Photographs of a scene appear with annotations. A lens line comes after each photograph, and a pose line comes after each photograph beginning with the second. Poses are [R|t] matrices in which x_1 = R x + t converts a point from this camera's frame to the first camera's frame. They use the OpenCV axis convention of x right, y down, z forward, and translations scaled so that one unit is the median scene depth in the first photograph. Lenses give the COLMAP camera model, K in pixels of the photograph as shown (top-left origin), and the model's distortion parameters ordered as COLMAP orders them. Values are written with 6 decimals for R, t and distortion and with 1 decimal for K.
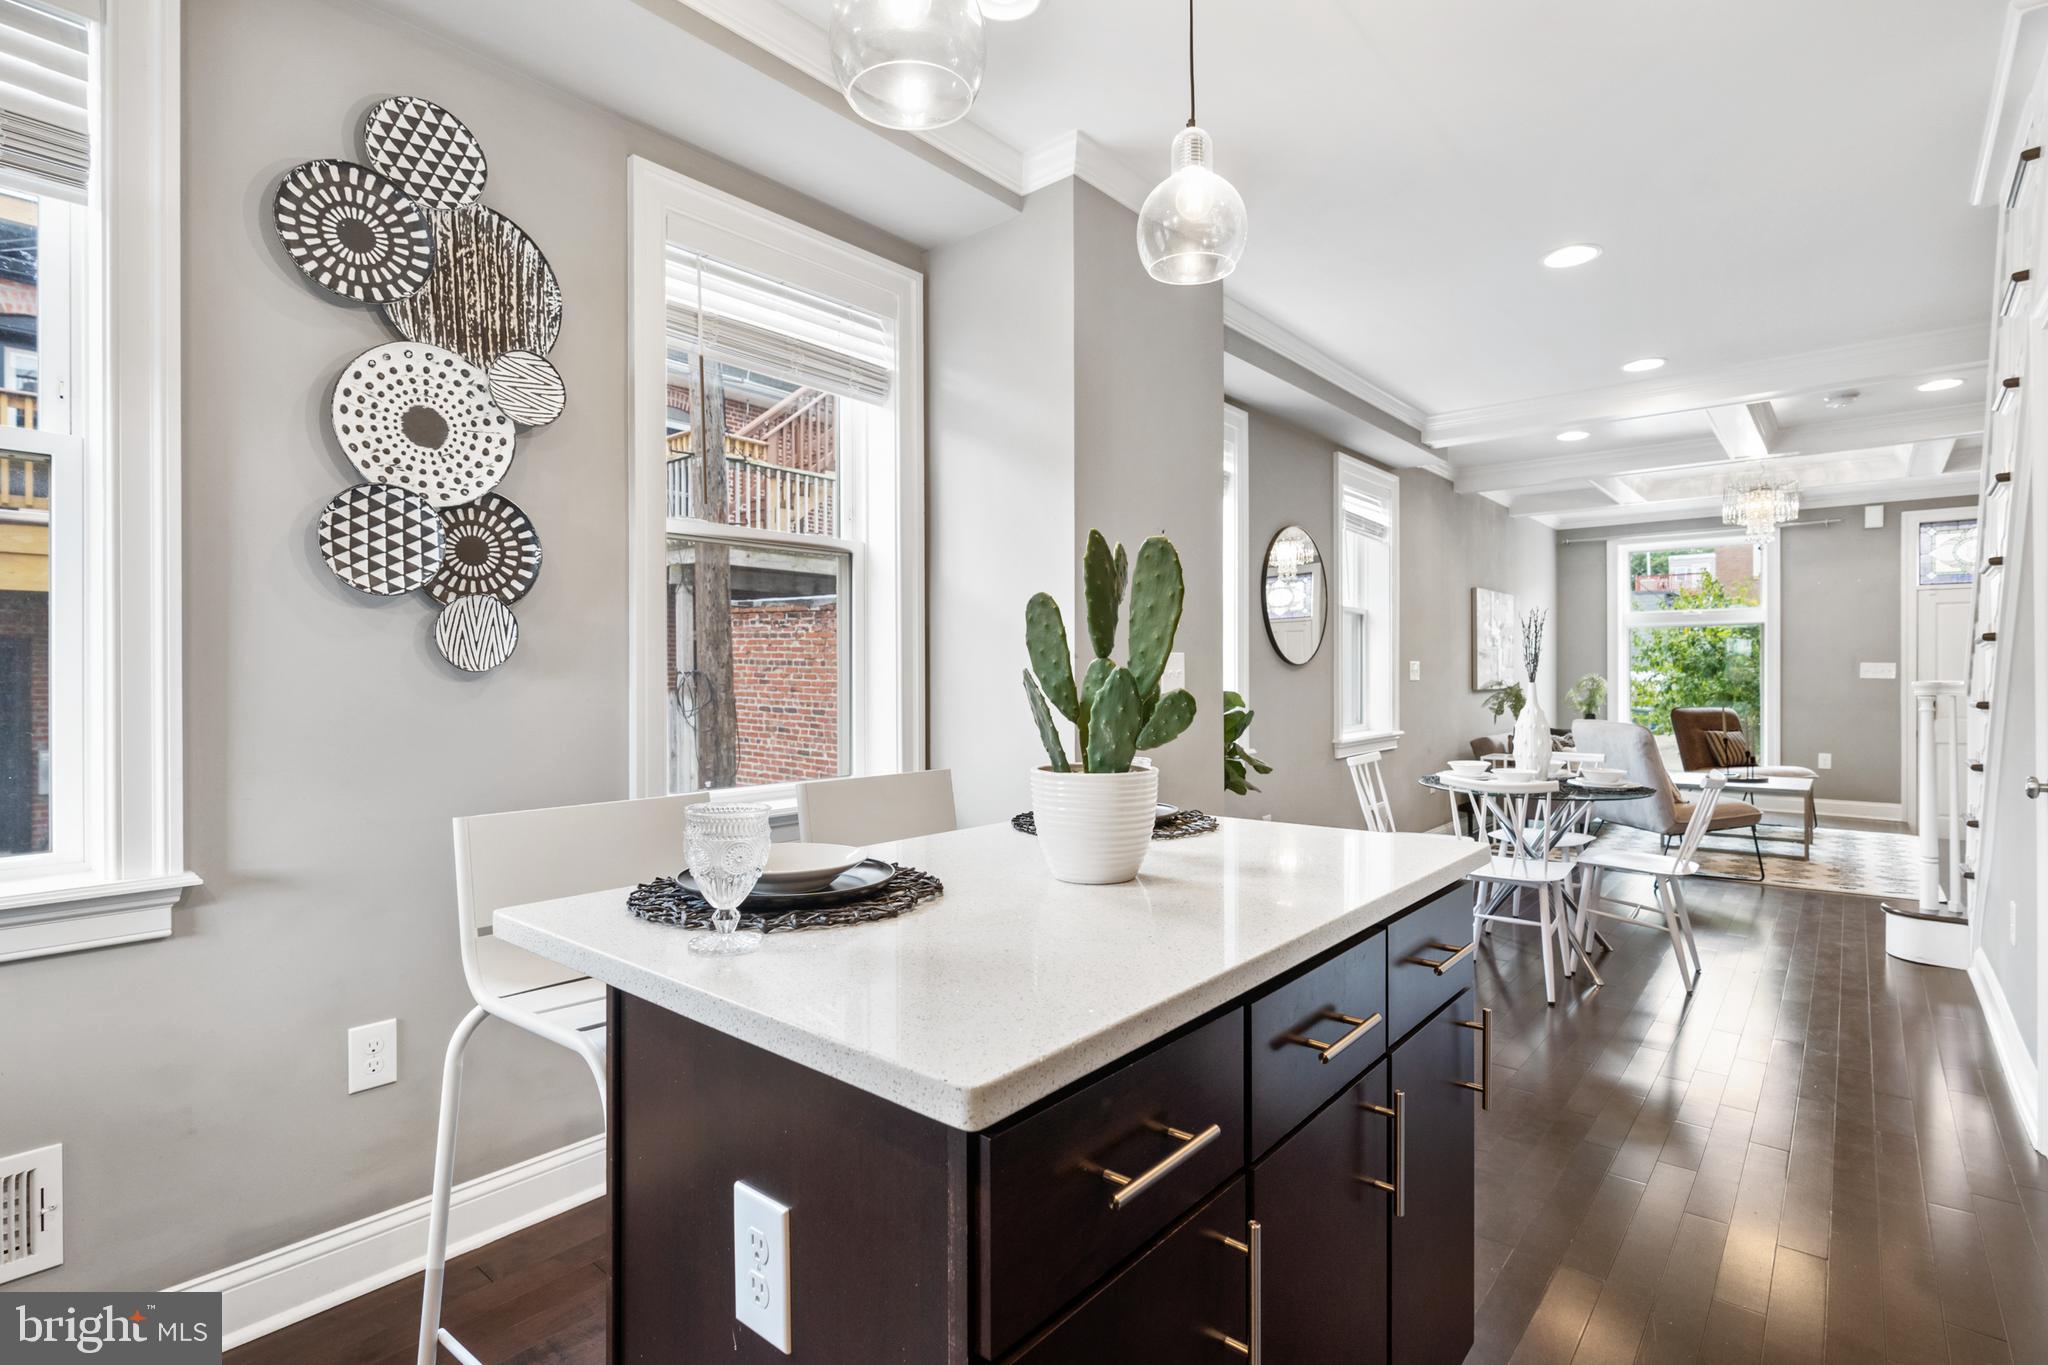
lens RADIAL K [[977.0, 0, 1034.3], [0, 977.0, 676.5], [0, 0, 1]] dist [-0.002015, 0.000201]
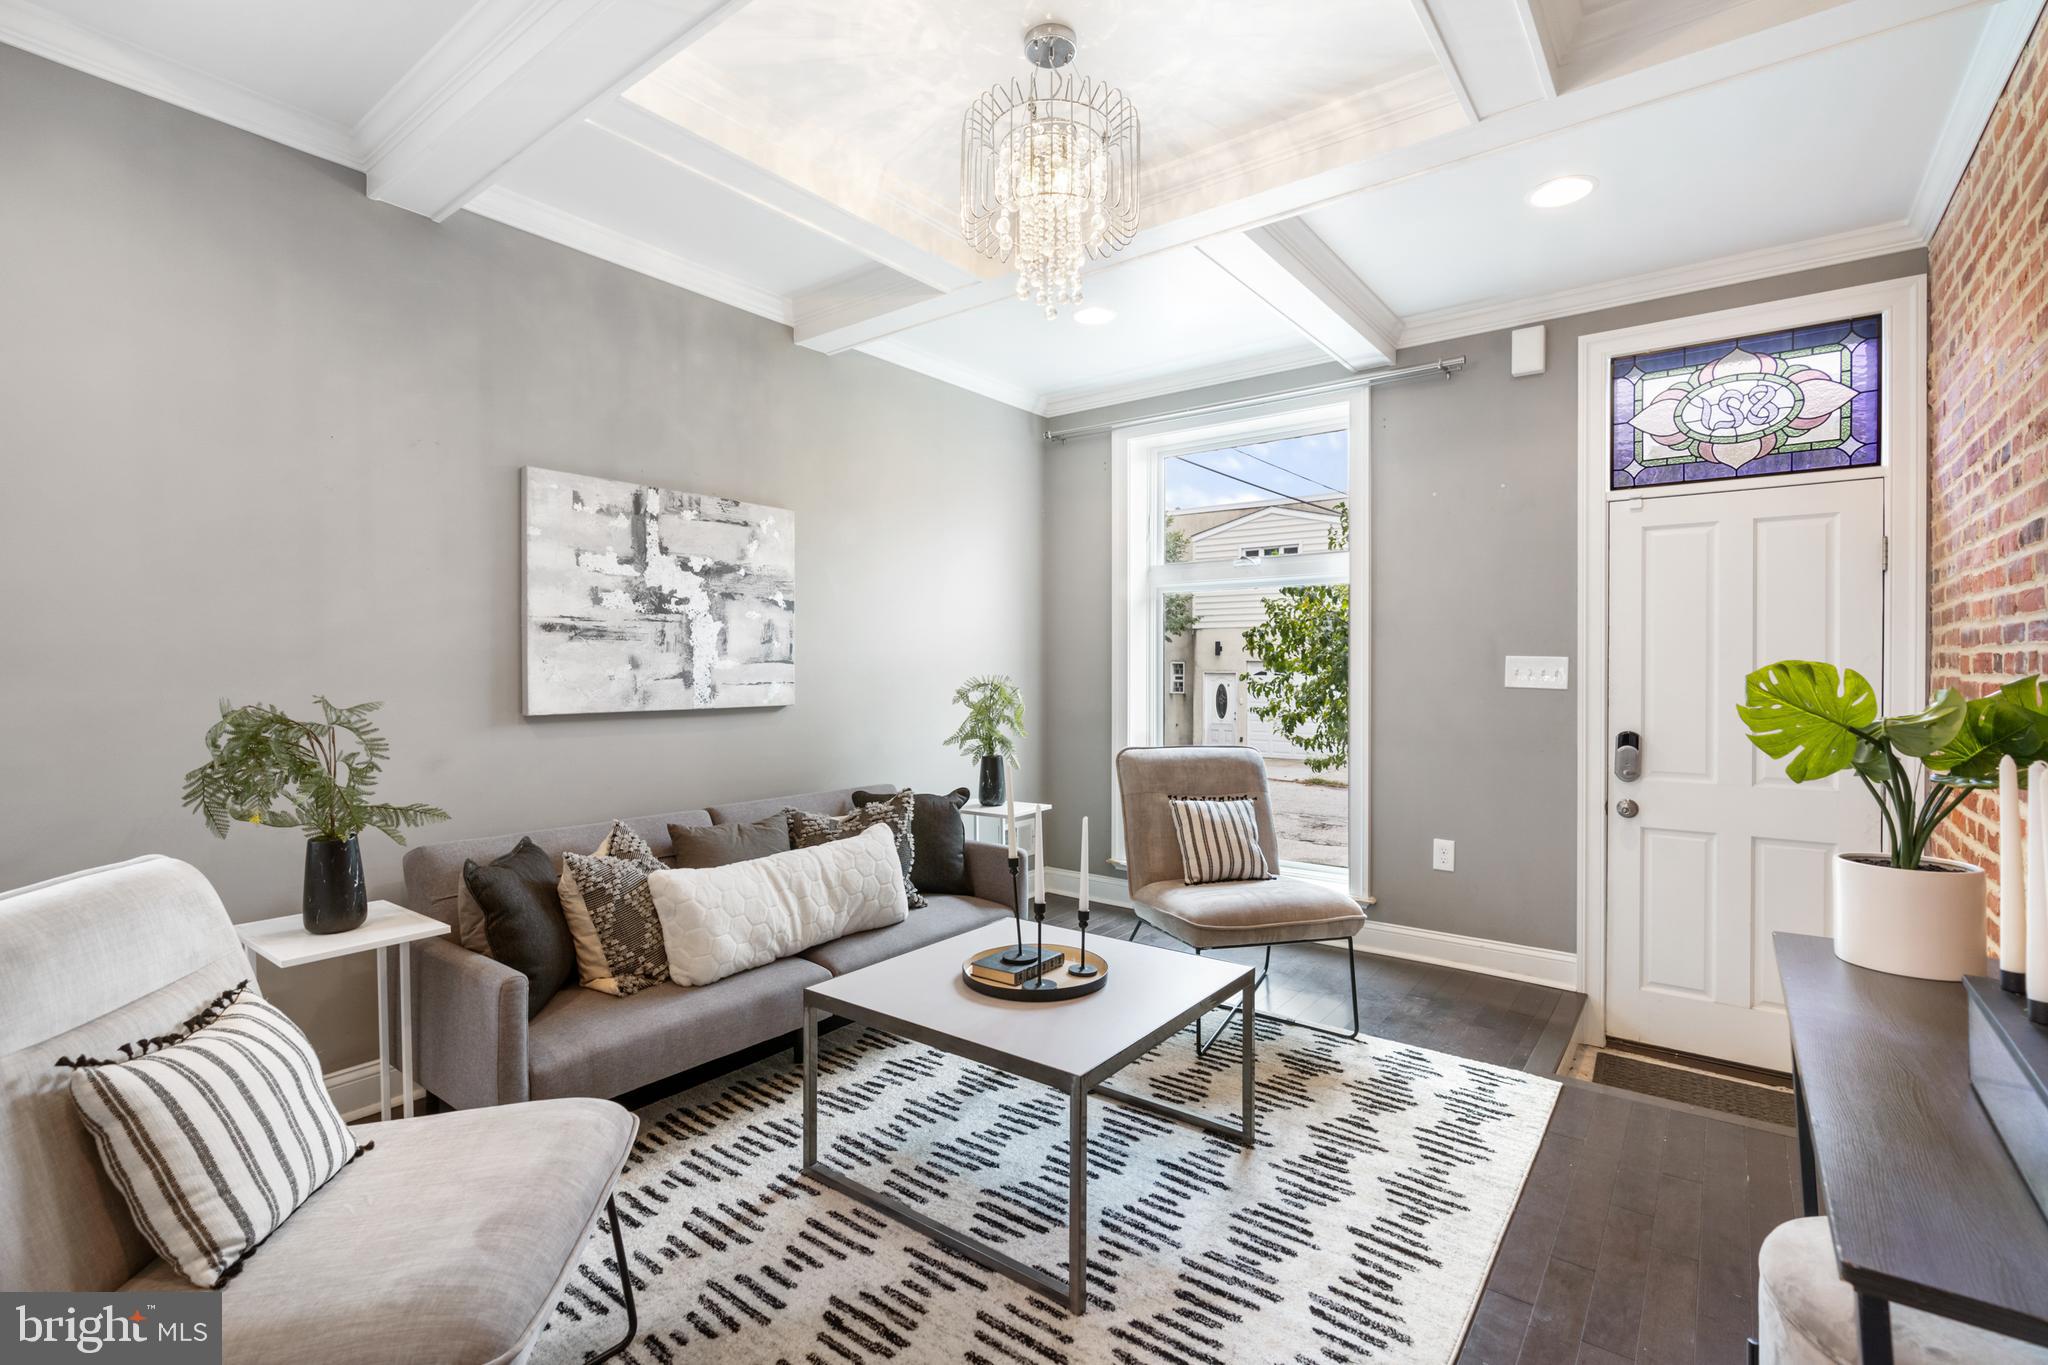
lens RADIAL K [[929.4, 0, 1023.3], [0, 929.4, 671.3], [0, 0, 1]] dist [-0.004359, 0.000517]
pose [[0.998718, 0.003648, 0.050486, 0.606670], [-0.003678, 0.999993, 0.000504, -0.005828], [-0.050484, -0.000689, 0.998725, 0.573186]]
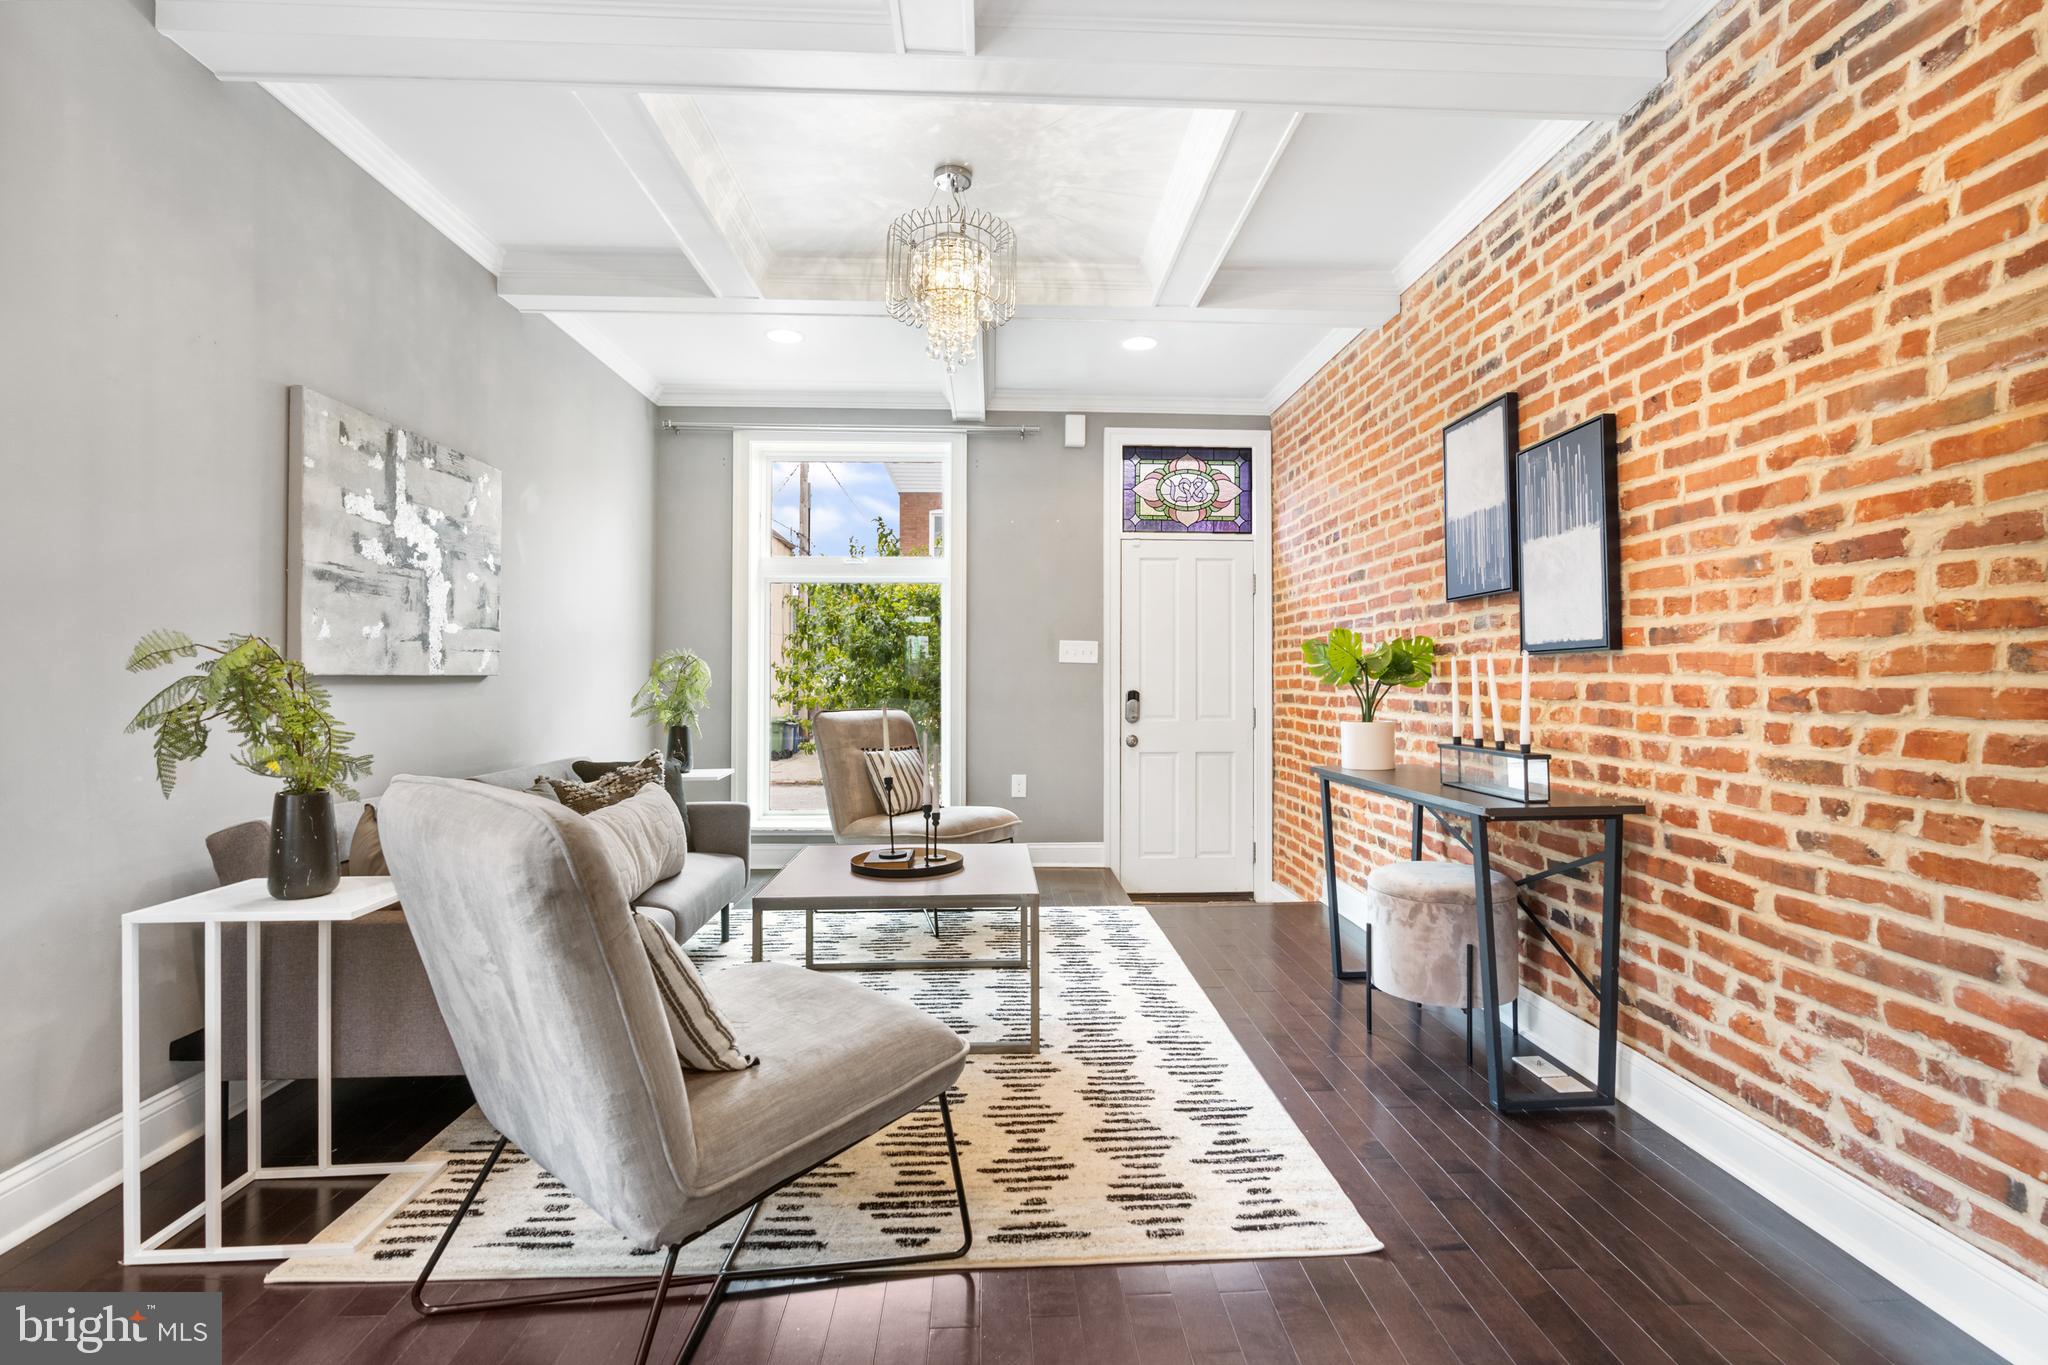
lens RADIAL K [[943.3, 0, 1036.7], [0, 943.3, 659.0], [0, 0, 1]] dist [-0.003276, 0.000814]
pose [[0.731032, 0.014514, 0.682189, 0.394803], [0.001141, 0.999746, -0.022492, 0.014582], [-0.682342, 0.017220, 0.730830, 0.544331]]
